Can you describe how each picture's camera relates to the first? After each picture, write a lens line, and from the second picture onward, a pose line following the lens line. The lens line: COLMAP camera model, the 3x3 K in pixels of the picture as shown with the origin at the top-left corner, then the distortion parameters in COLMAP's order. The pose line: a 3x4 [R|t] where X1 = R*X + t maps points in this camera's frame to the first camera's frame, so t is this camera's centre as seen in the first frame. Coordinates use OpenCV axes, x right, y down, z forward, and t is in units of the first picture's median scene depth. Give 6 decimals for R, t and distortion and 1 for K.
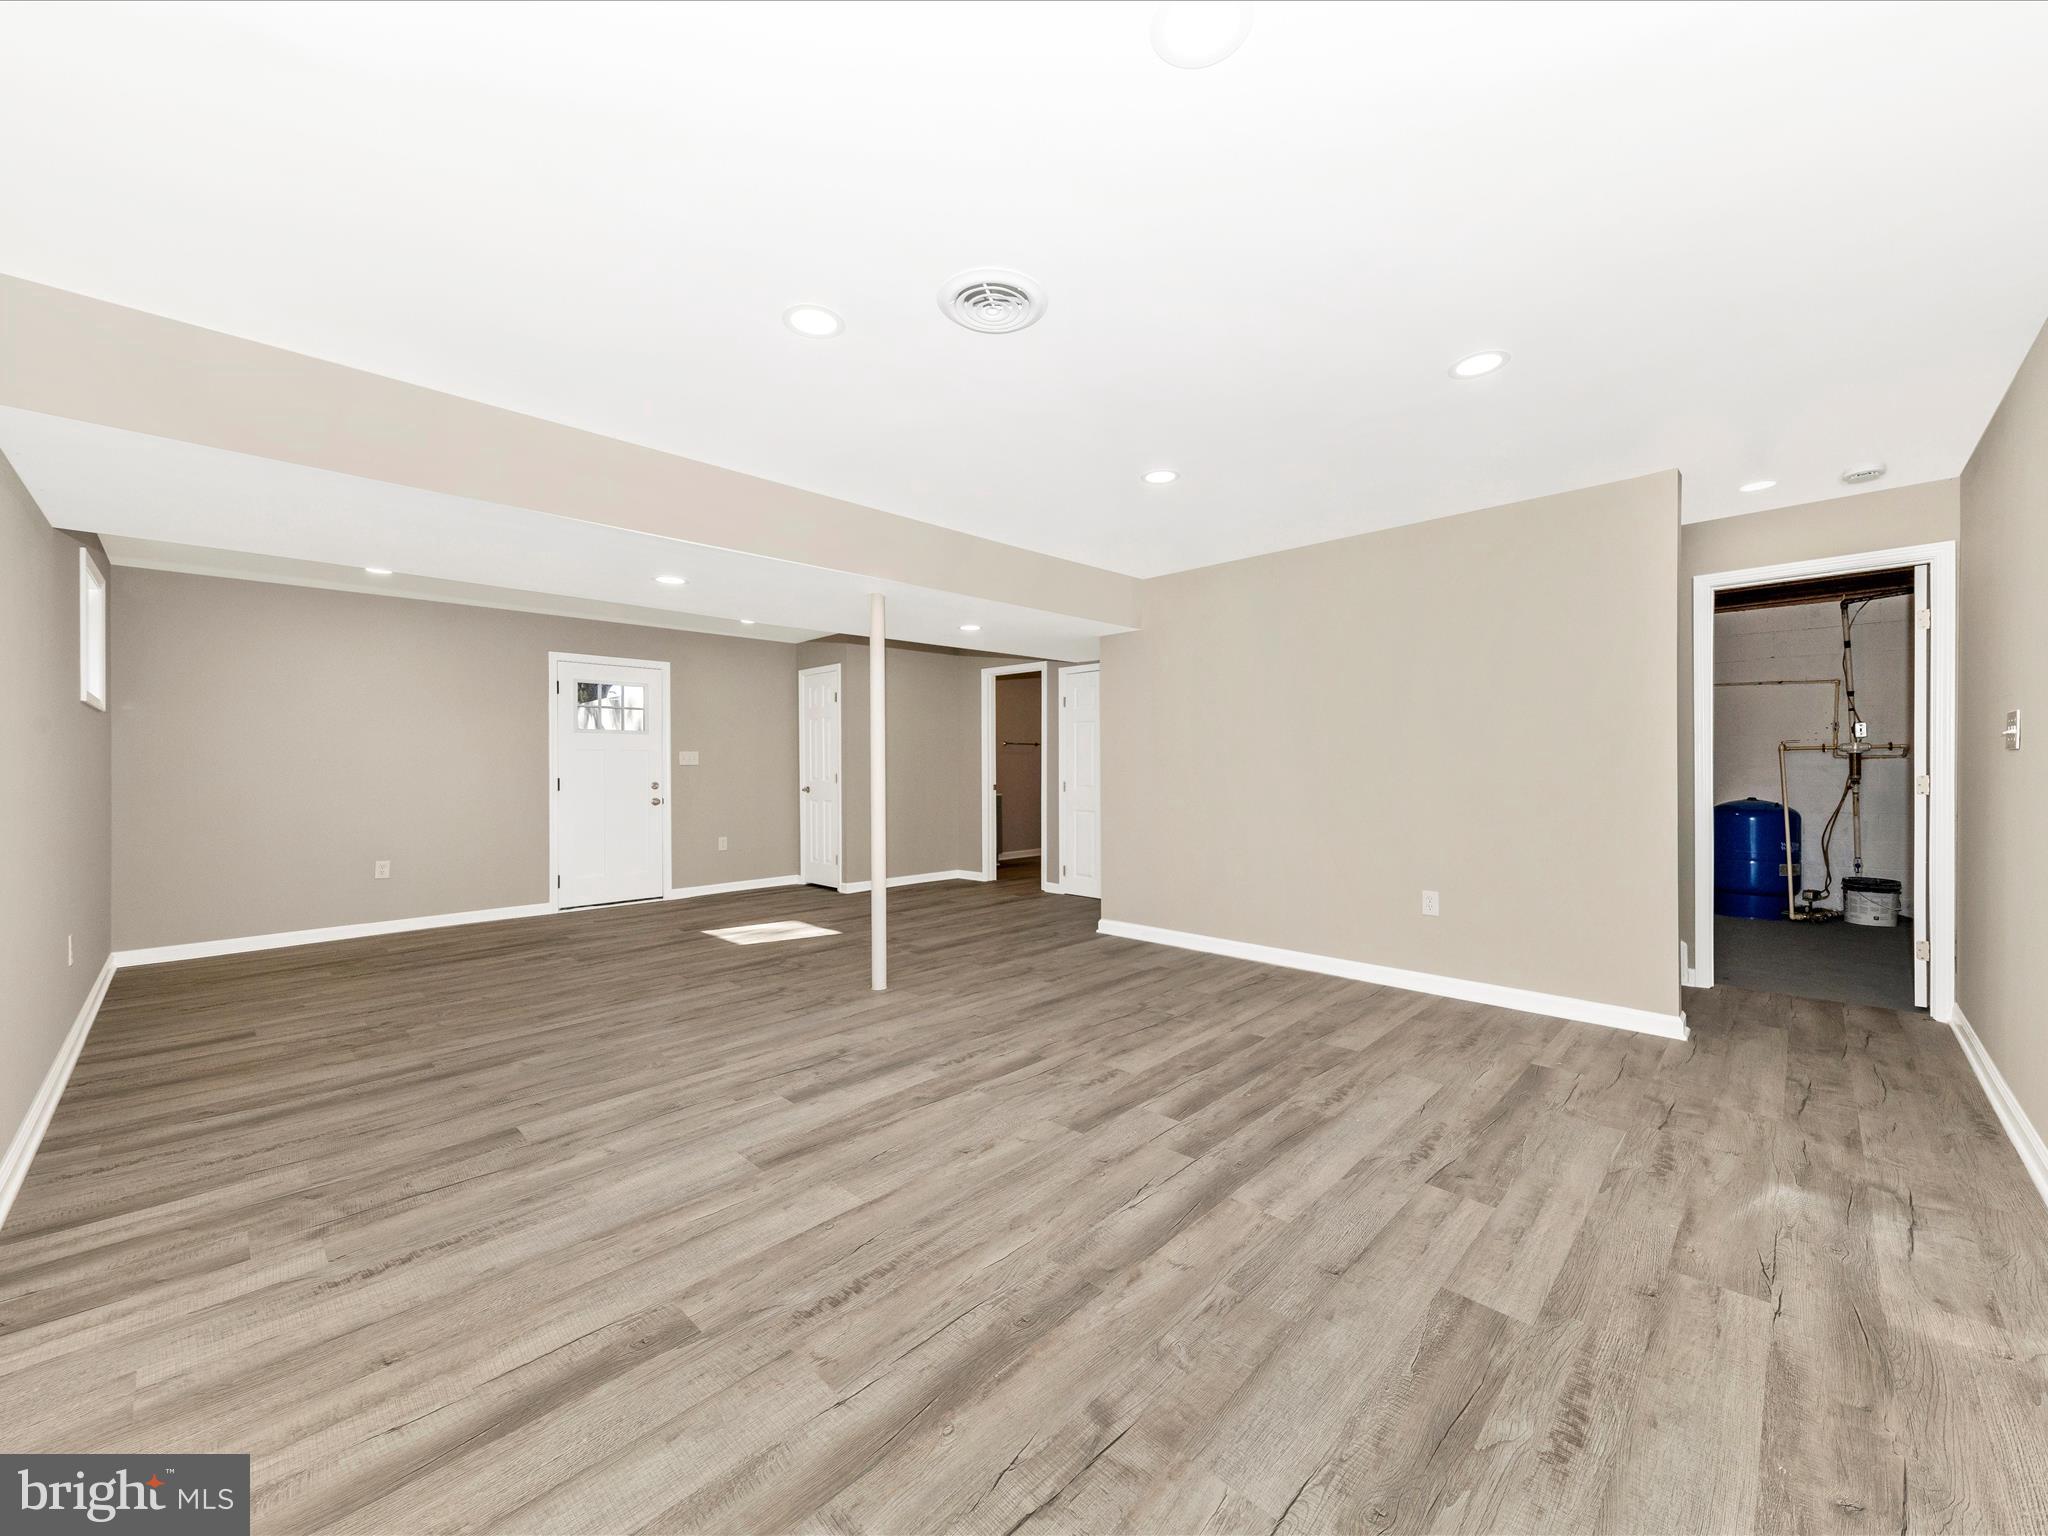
lens RADIAL K [[801.2, 0, 1029.5], [0, 801.2, 772.5], [0, 0, 1]] dist [0.017683, -0.003714]
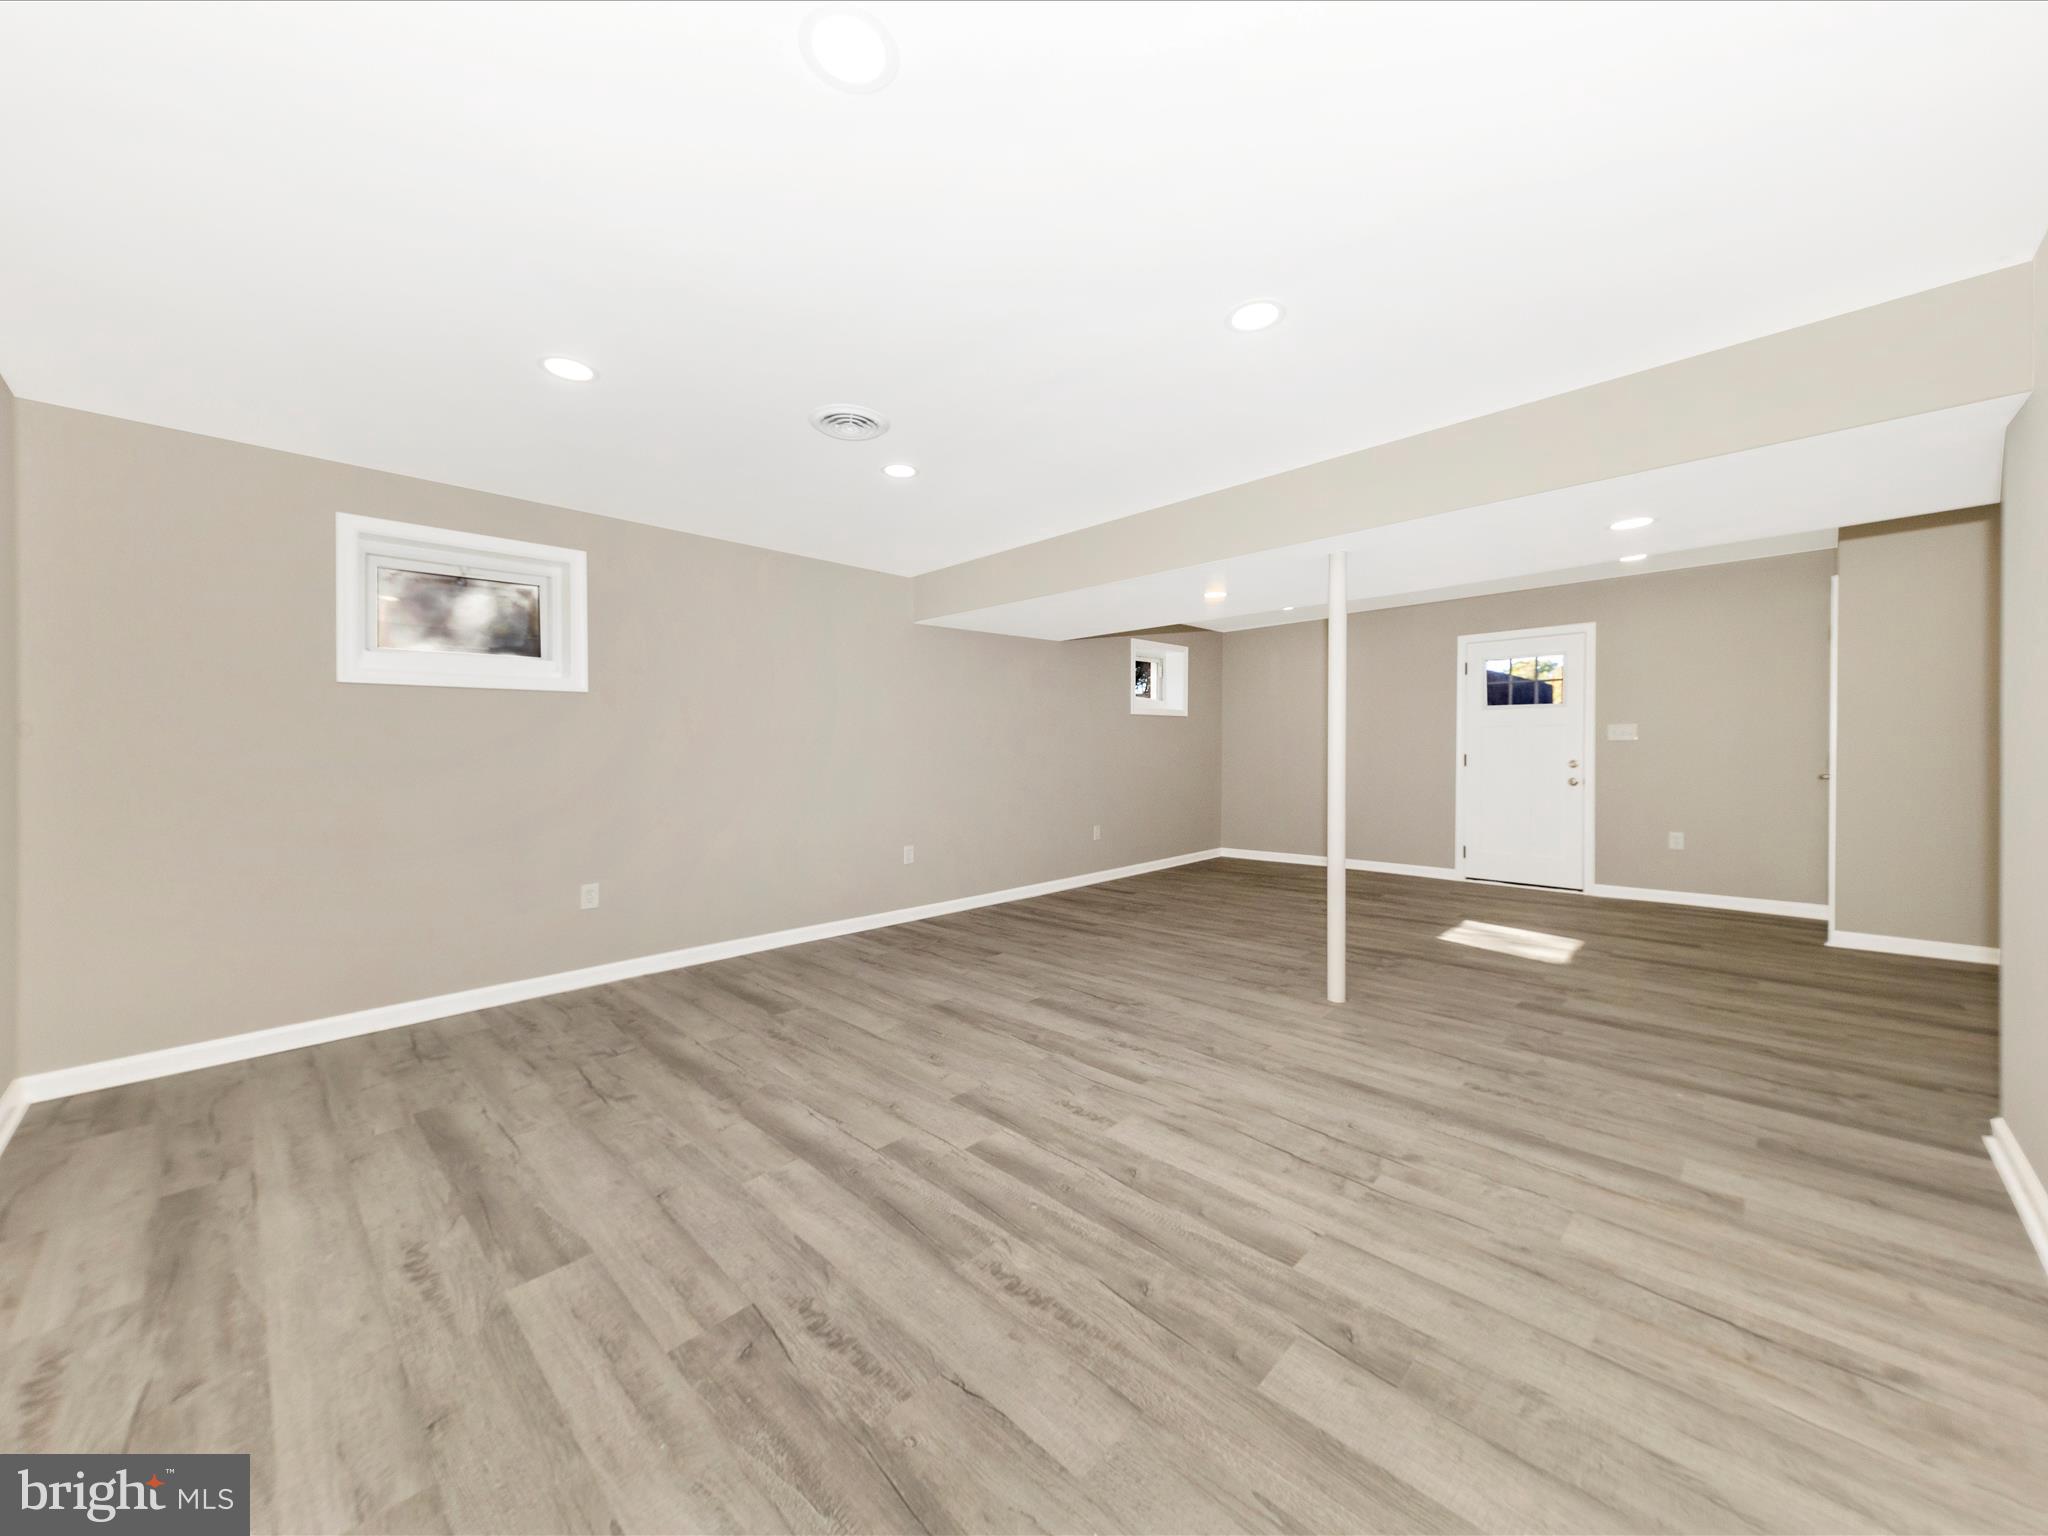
lens RADIAL K [[742.5, 0, 1025.9], [0, 742.5, 748.7], [0, 0, 1]] dist [0.022905, -0.000820]
pose [[0.009241, 0.007550, -0.999929, 1.003878], [0.001103, 0.999971, 0.007560, -0.021870], [0.999957, -0.001173, 0.009233, 1.042693]]
